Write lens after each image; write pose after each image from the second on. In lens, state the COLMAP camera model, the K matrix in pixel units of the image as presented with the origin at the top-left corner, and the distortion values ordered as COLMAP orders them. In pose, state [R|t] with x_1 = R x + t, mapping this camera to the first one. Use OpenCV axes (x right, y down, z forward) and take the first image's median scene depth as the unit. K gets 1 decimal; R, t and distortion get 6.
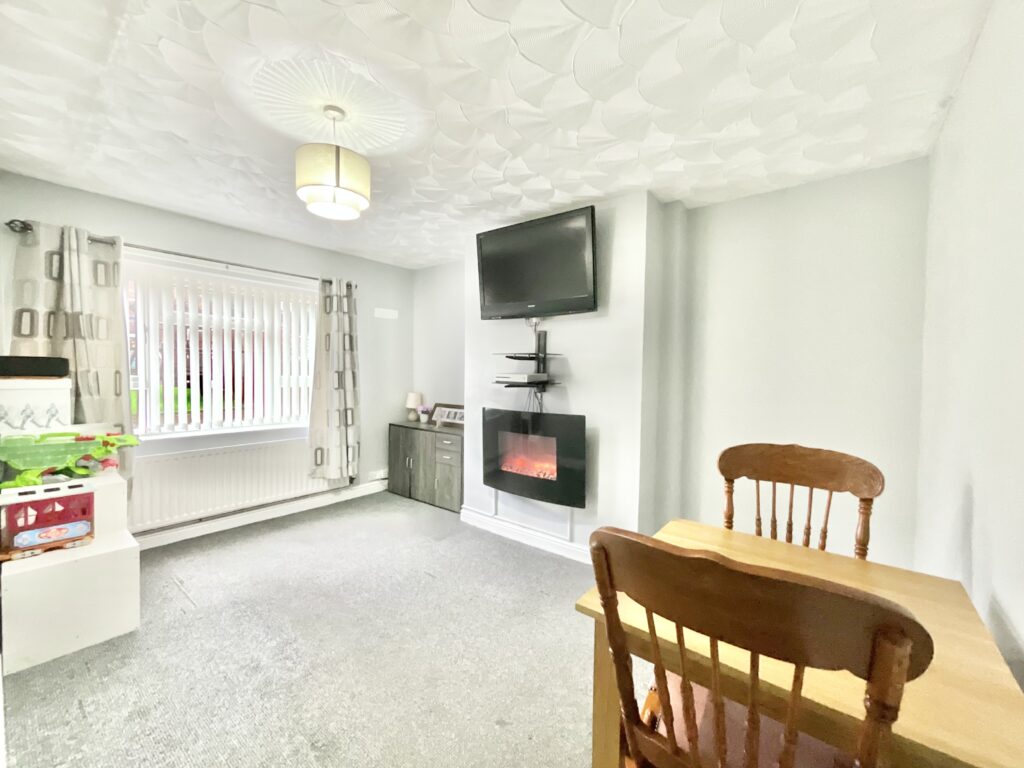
lens RADIAL K [[416.3, 0, 511.8], [0, 416.3, 385.2], [0, 0, 1]] dist [0.002987, 0.001008]
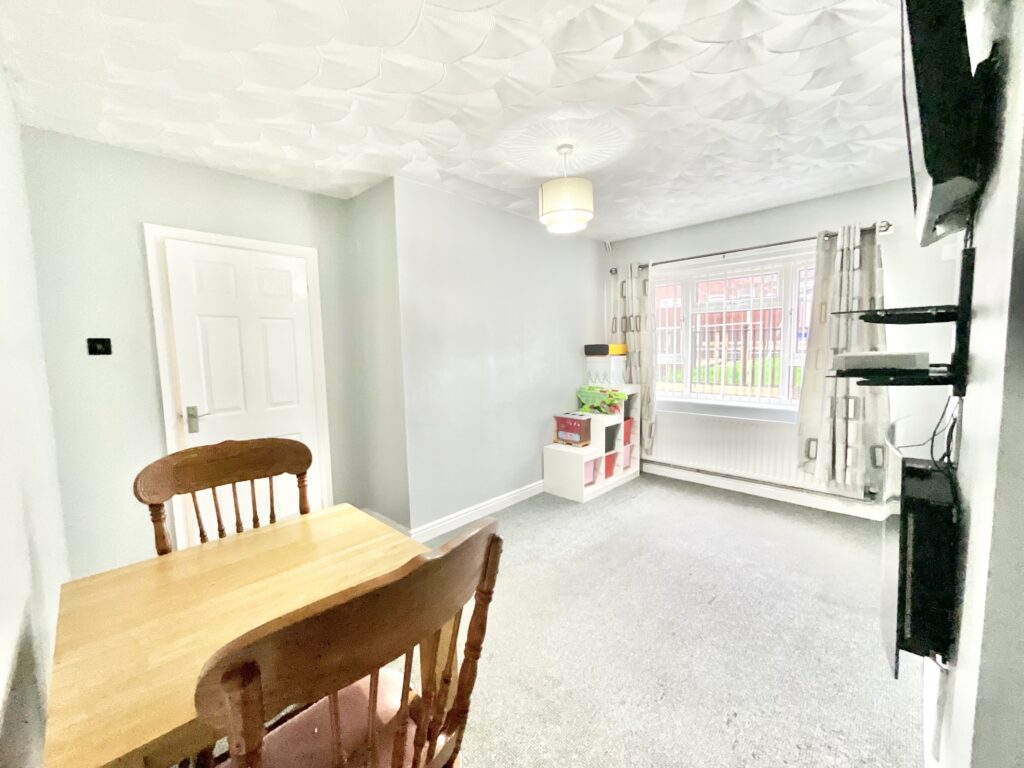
lens RADIAL K [[416.3, 0, 512.7], [0, 416.3, 383.4], [0, 0, 1]] dist [0.002987, 0.001008]
pose [[-0.087006, 0.073932, -0.993461, 0.546481], [-0.014349, 0.997046, 0.075456, -0.022368], [0.996104, 0.020820, -0.085688, 0.585718]]
